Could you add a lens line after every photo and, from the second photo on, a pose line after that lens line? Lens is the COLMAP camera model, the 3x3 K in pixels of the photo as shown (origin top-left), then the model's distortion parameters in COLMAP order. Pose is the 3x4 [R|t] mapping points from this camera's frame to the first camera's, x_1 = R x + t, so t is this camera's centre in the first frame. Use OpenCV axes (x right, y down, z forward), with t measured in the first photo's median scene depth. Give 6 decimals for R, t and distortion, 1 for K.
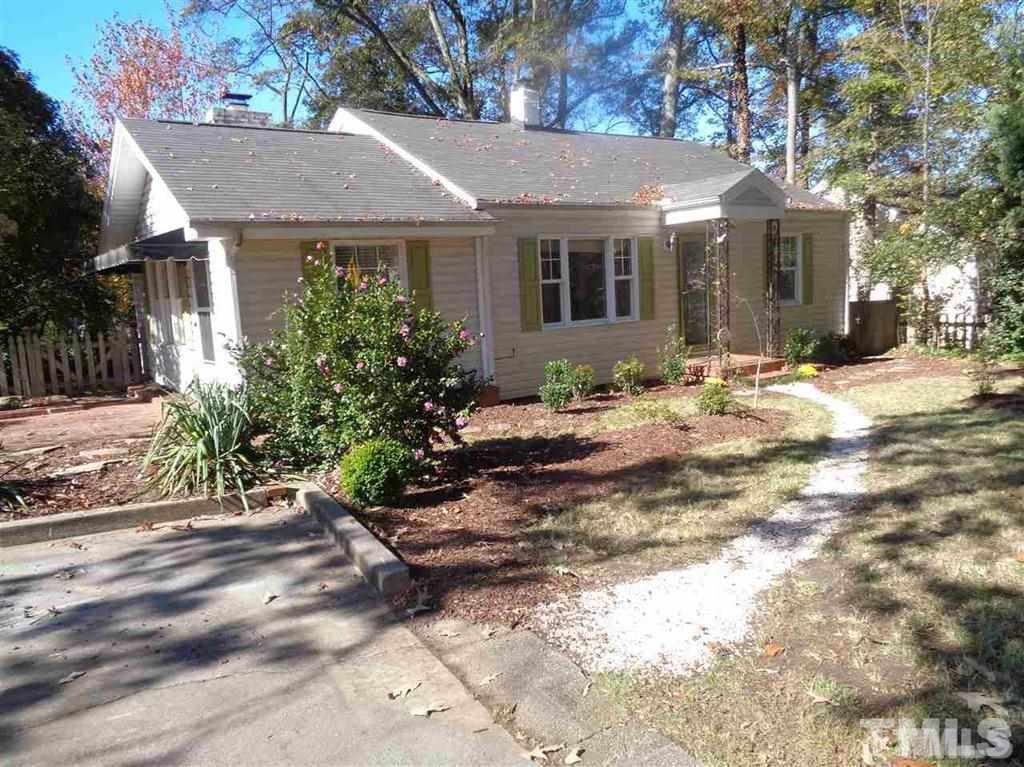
lens RADIAL K [[769.7, 0, 514.9], [0, 769.7, 383.0], [0, 0, 1]] dist [0.002128, -0.002543]
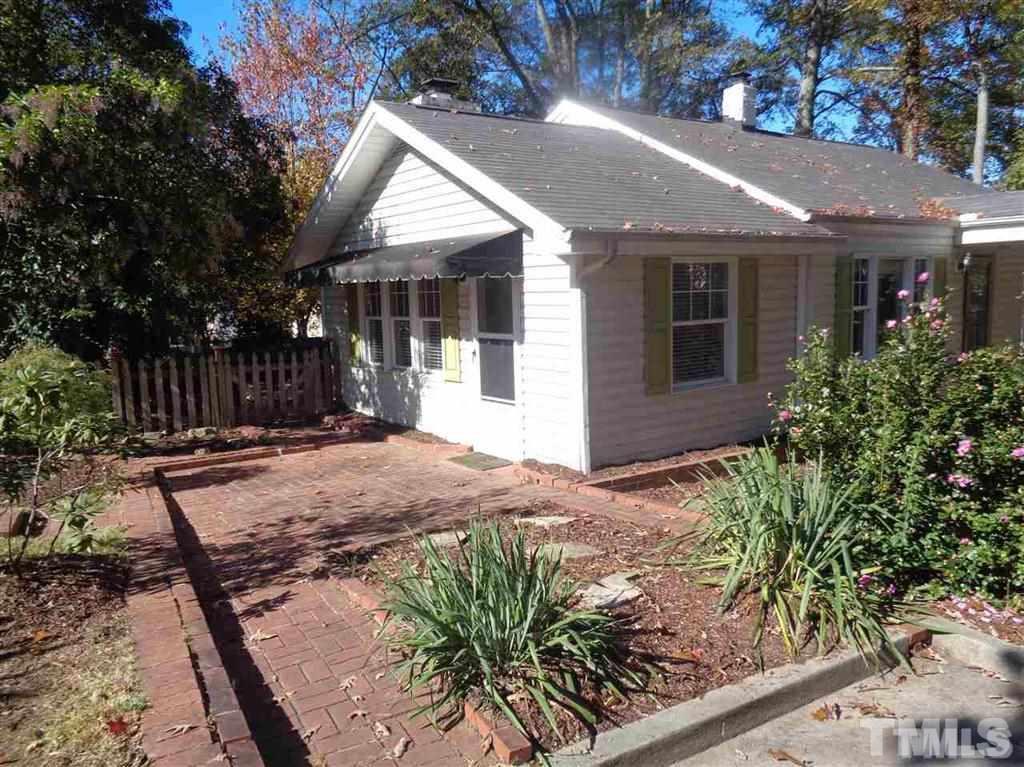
lens RADIAL K [[769.7, 0, 514.9], [0, 769.7, 383.0], [0, 0, 1]] dist [0.002128, -0.002543]
pose [[0.999704, 0.023909, 0.004556, -0.331666], [-0.023877, 0.999691, -0.006940, -0.035217], [-0.004721, 0.006829, 0.999966, 0.156642]]
